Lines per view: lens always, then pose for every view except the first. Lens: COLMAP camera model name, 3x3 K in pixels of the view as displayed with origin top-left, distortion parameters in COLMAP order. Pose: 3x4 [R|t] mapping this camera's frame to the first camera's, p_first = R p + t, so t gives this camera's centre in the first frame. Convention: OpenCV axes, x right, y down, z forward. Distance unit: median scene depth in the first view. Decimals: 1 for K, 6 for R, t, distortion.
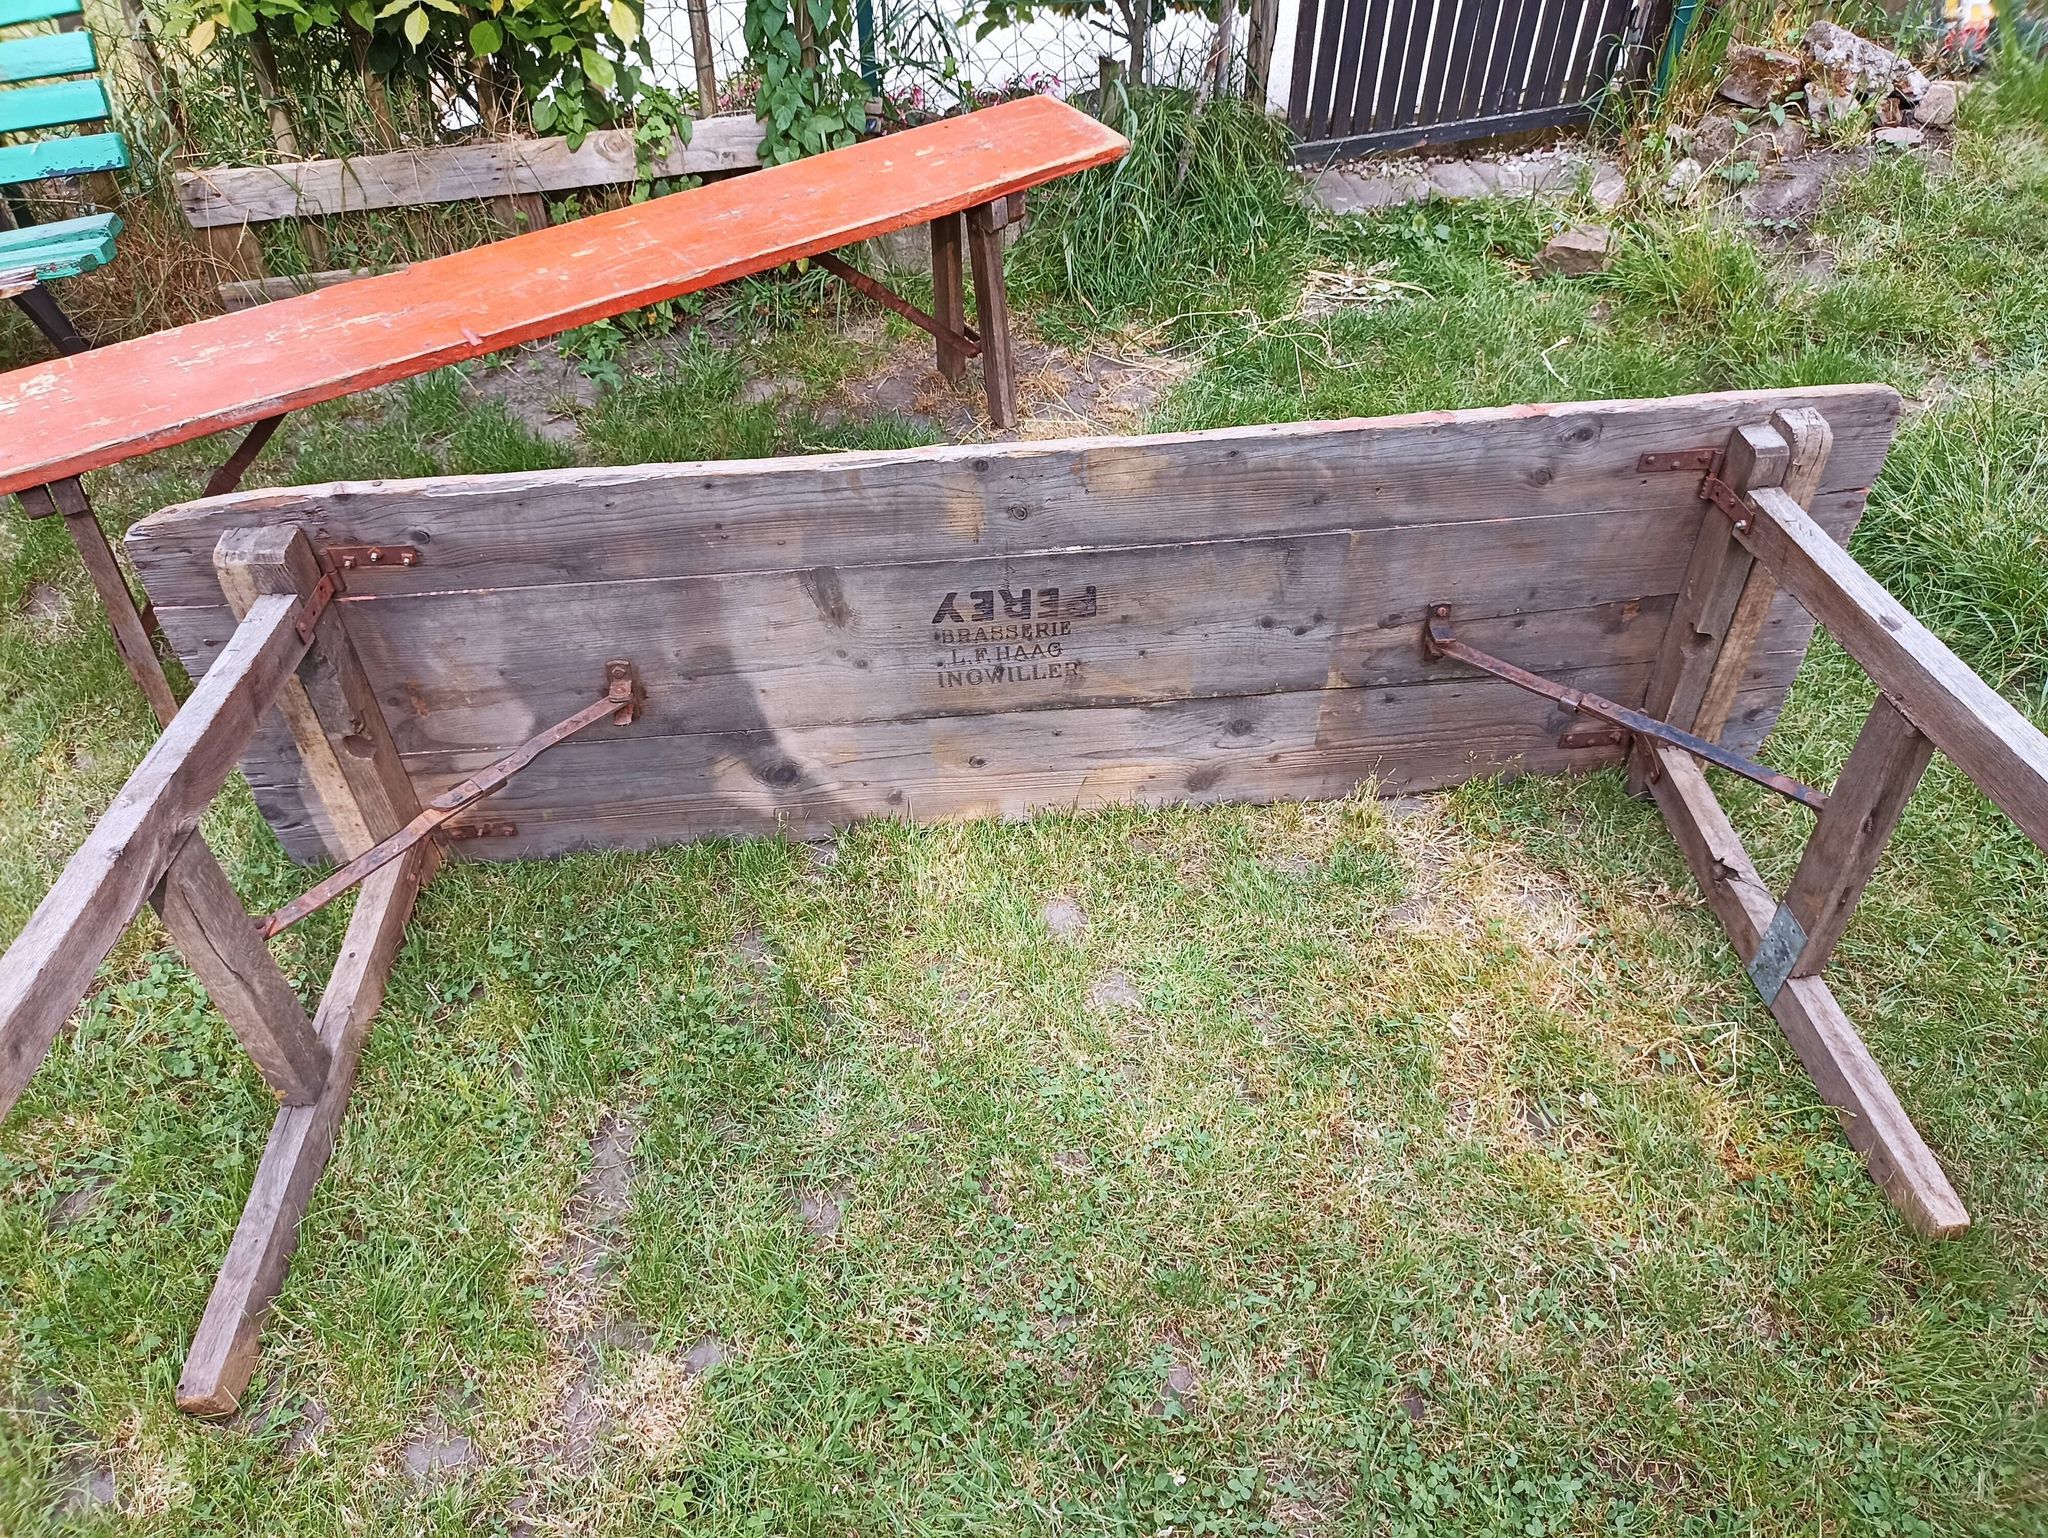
lens RADIAL K [[1516.7, 0, 1027.2], [0, 1516.7, 774.4], [0, 0, 1]] dist [0.017329, -0.007434]
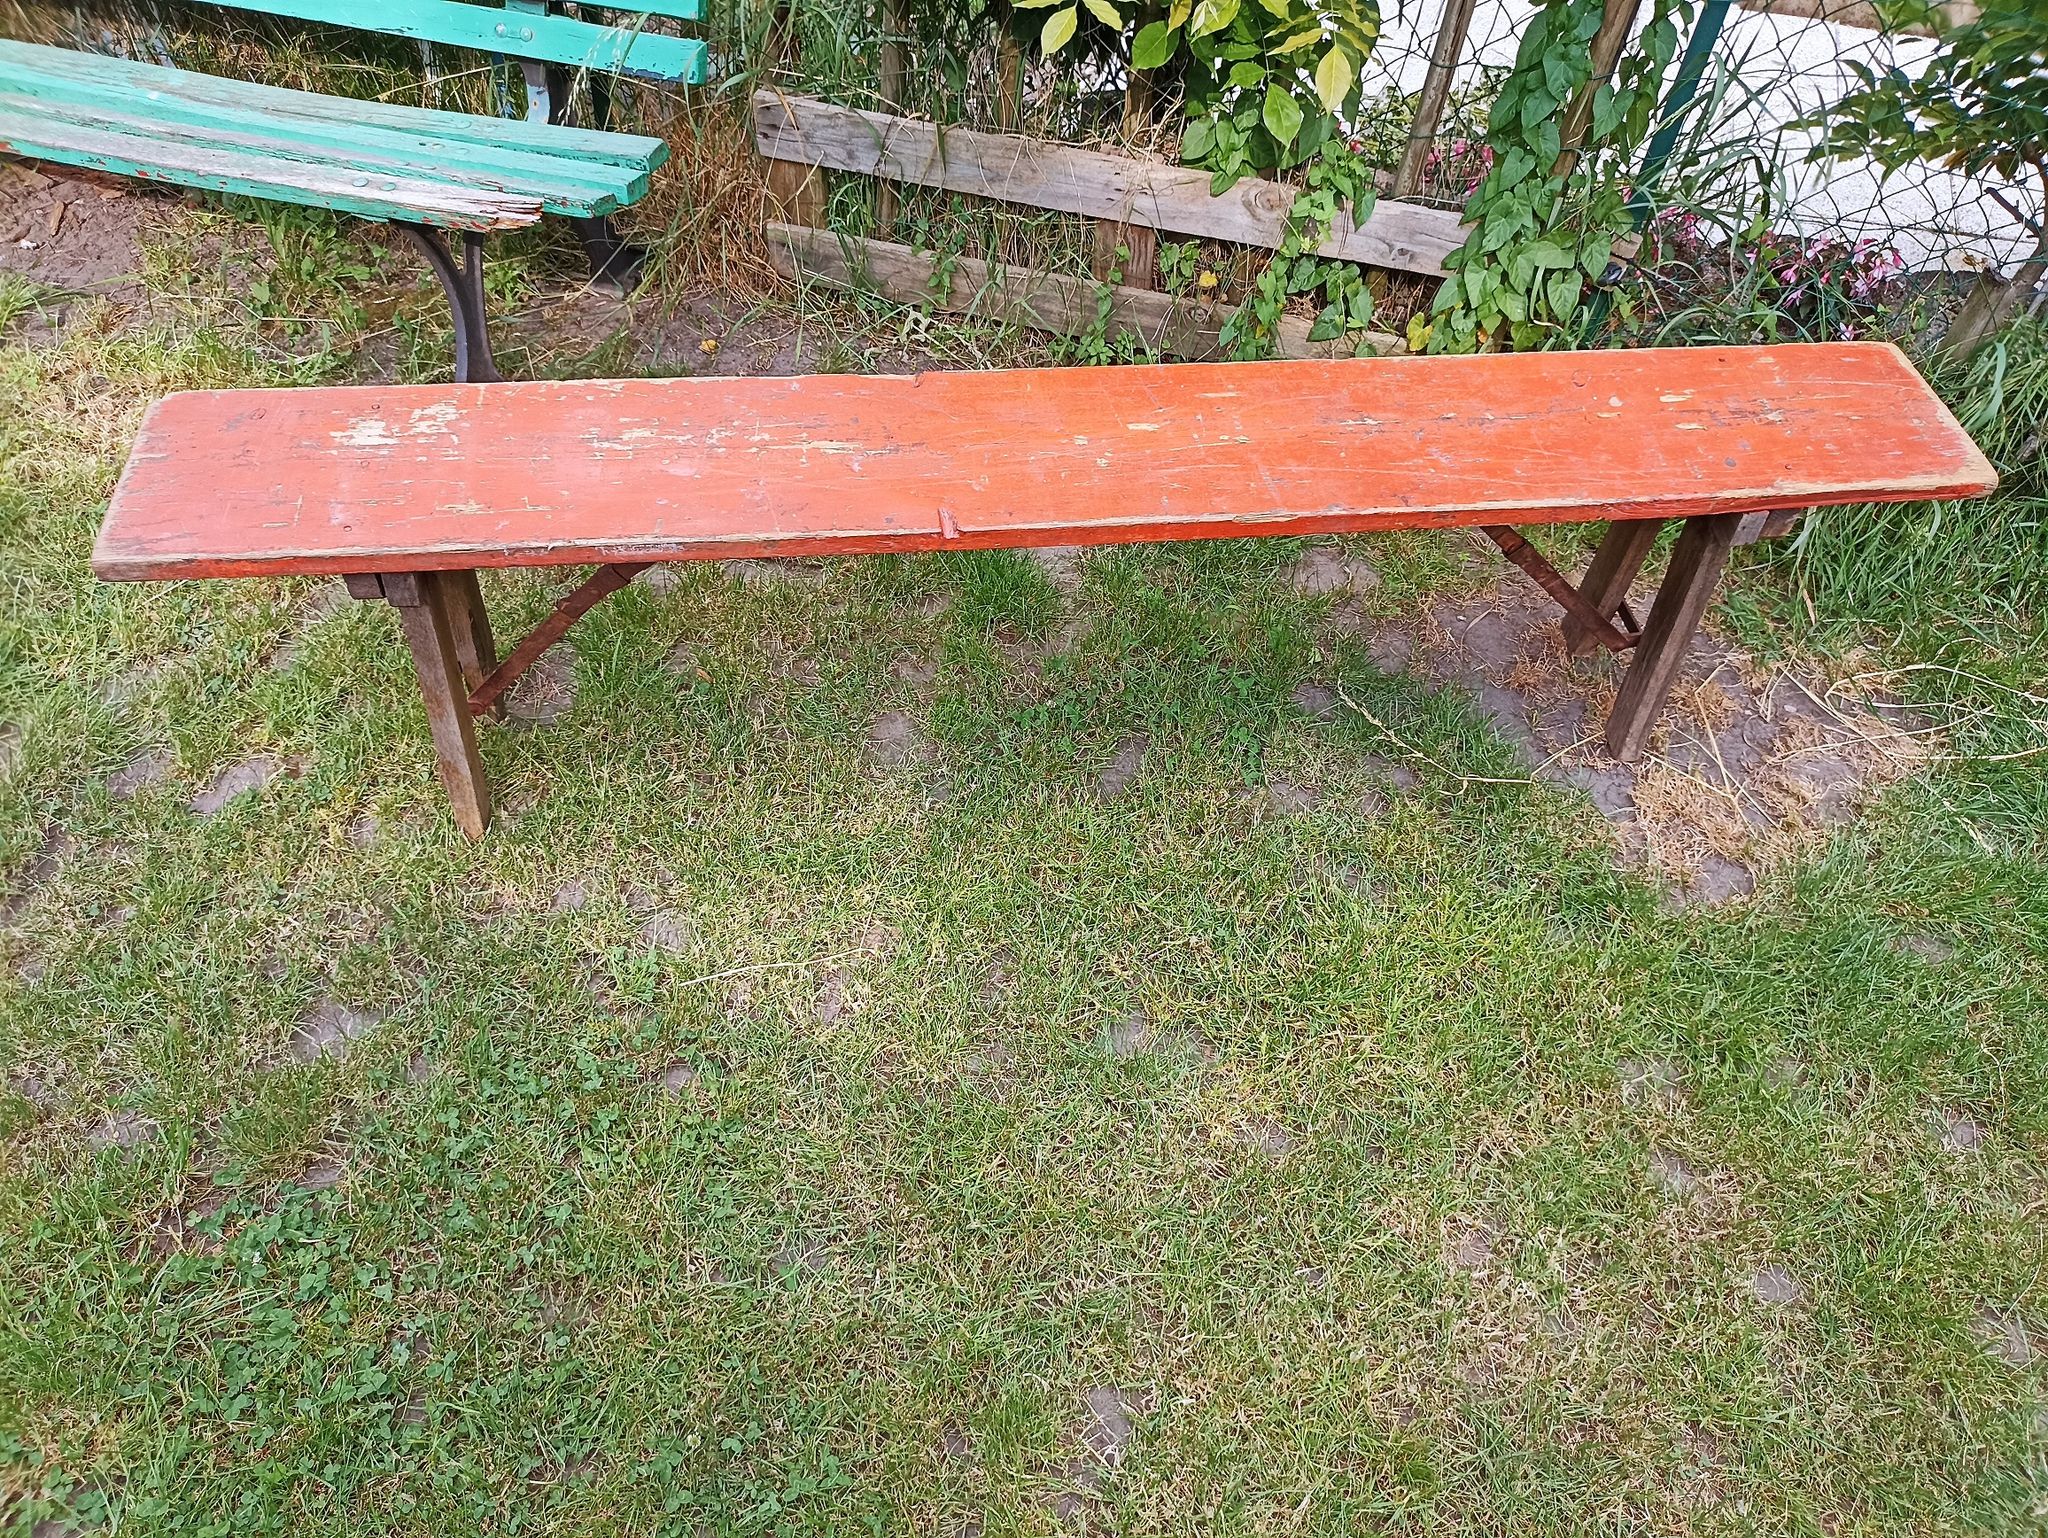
lens RADIAL K [[1516.7, 0, 1020.2], [0, 1516.7, 769.2], [0, 0, 1]] dist [0.017329, -0.007434]
pose [[0.885553, 0.389890, -0.252549, -0.109852], [-0.365890, 0.920381, 0.137923, -0.297868], [0.286217, -0.029733, 0.957704, 0.322850]]
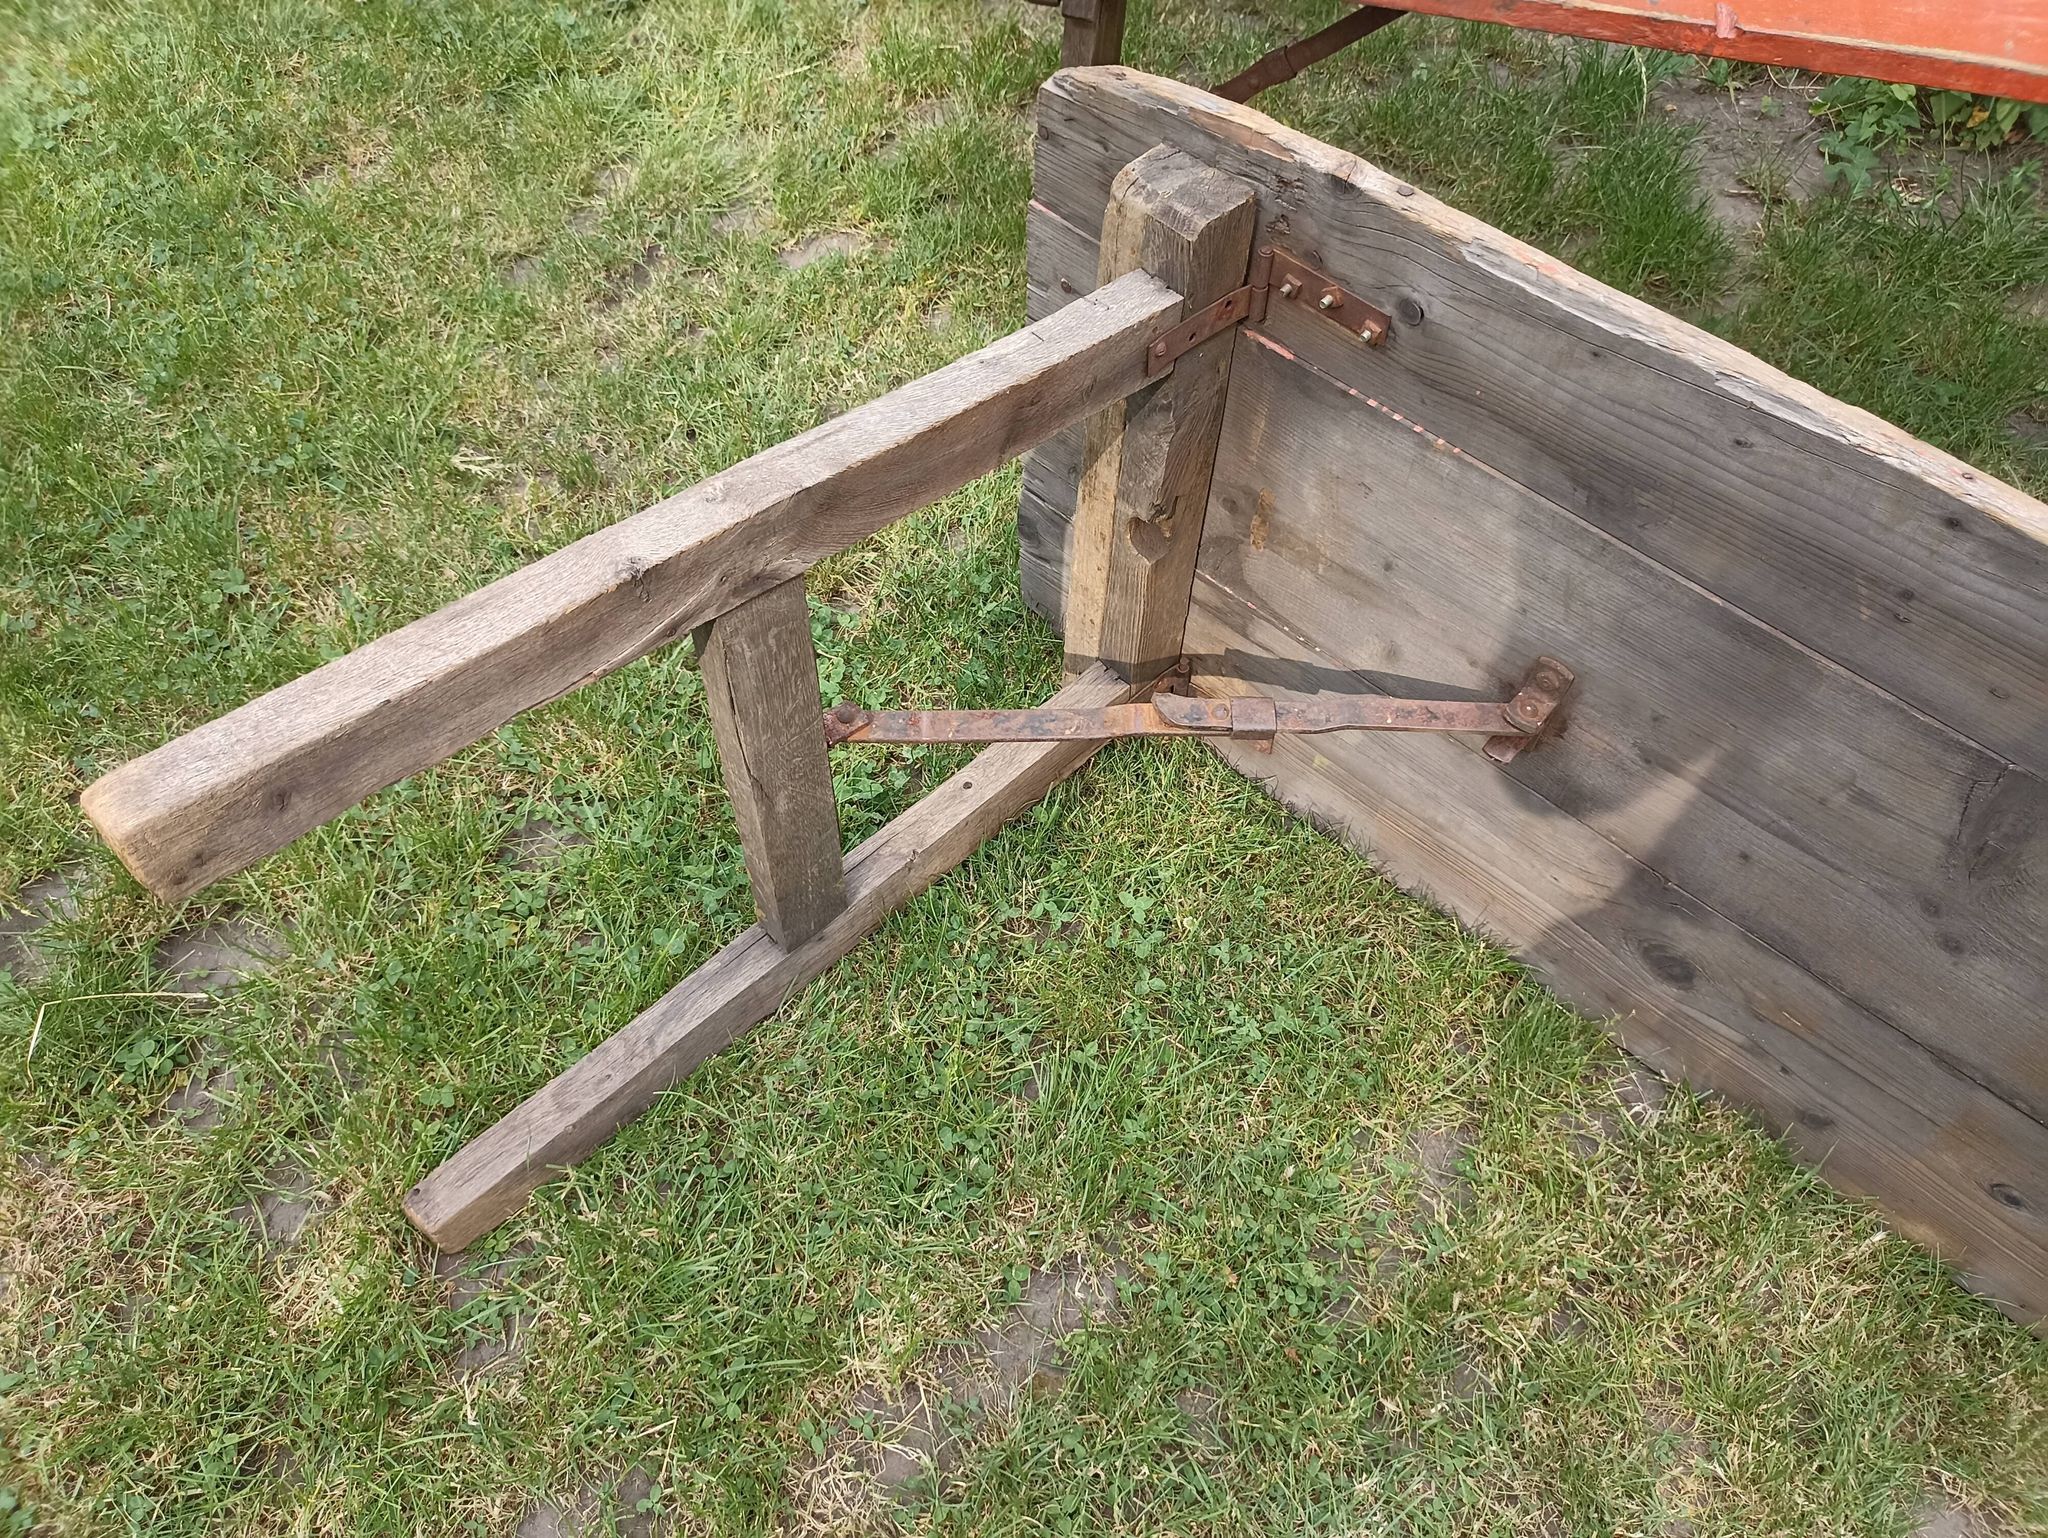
lens RADIAL K [[1516.7, 0, 1024.8], [0, 1516.7, 766.3], [0, 0, 1]] dist [0.017329, -0.007434]
pose [[0.675726, 0.619687, -0.399228, -0.134527], [-0.540297, 0.784779, 0.303647, -0.094571], [0.501471, 0.010520, 0.865110, 0.358547]]
